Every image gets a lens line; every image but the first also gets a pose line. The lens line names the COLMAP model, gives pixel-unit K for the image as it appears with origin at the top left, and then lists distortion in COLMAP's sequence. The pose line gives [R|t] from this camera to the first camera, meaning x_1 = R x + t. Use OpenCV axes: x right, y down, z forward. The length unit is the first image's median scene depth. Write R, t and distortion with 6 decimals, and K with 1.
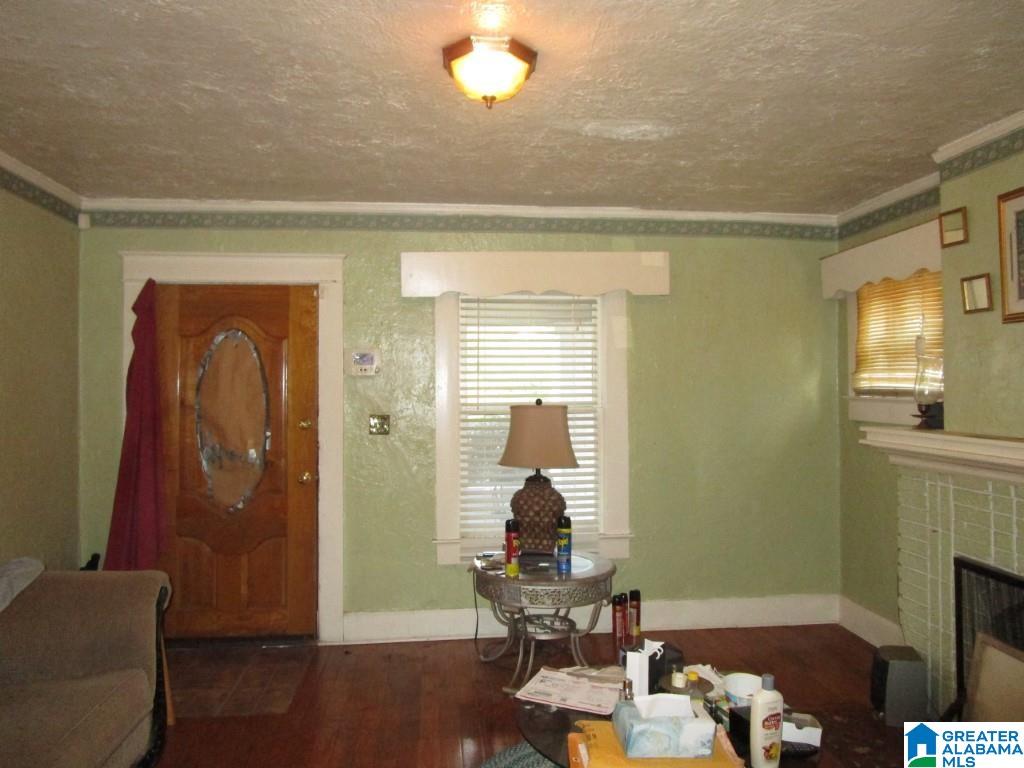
lens RADIAL K [[731.8, 0, 512.0], [0, 731.8, 384.0], [0, 0, 1]] dist [-0.021984, 0.003931]
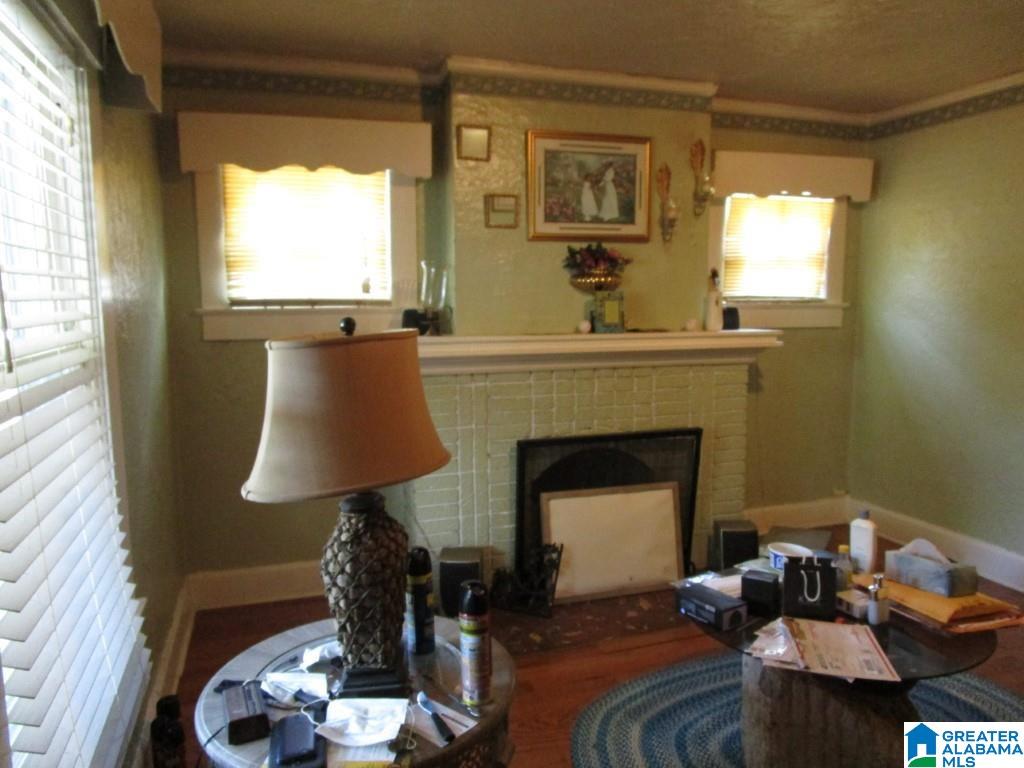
lens RADIAL K [[733.1, 0, 512.0], [0, 733.1, 384.0], [0, 0, 1]] dist [-0.011565, 0.000129]
pose [[-0.215285, -0.103911, 0.971007, -0.449839], [0.007939, 0.994104, 0.108143, 0.019340], [-0.976519, 0.030991, -0.213190, 1.107321]]
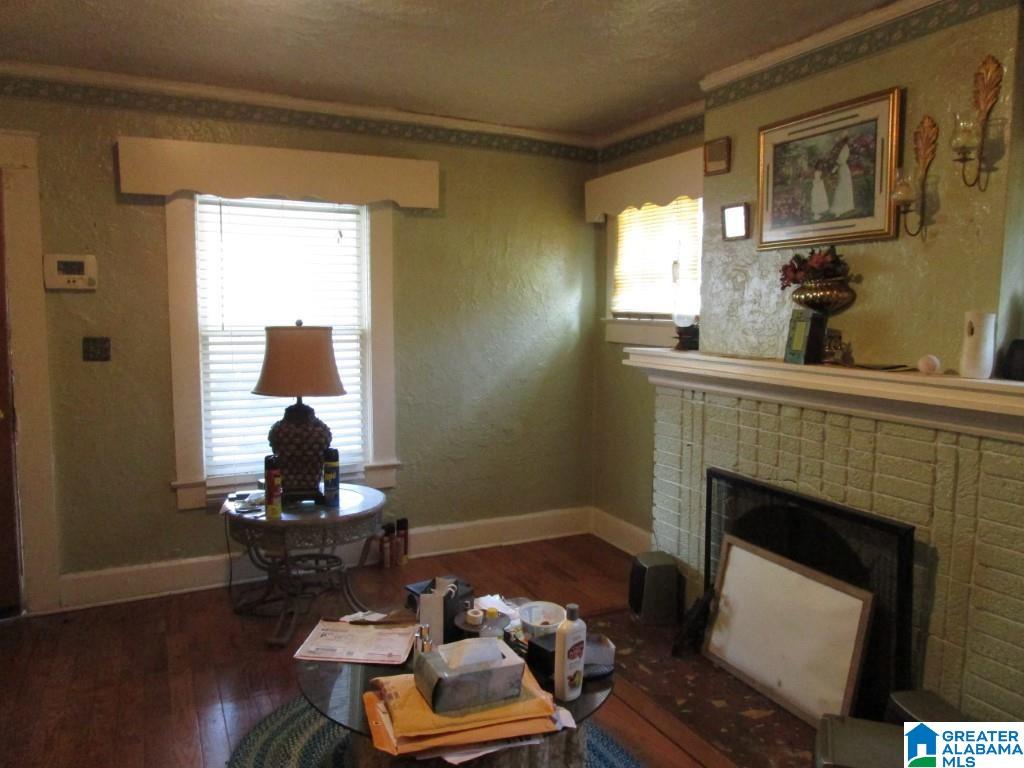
lens RADIAL K [[731.8, 0, 512.0], [0, 731.8, 384.0], [0, 0, 1]] dist [-0.021984, 0.003931]
pose [[0.938681, -0.022449, 0.344055, -0.030135], [-0.014146, 0.994530, 0.103486, 0.004459], [-0.344496, -0.102008, 0.933229, 0.086413]]
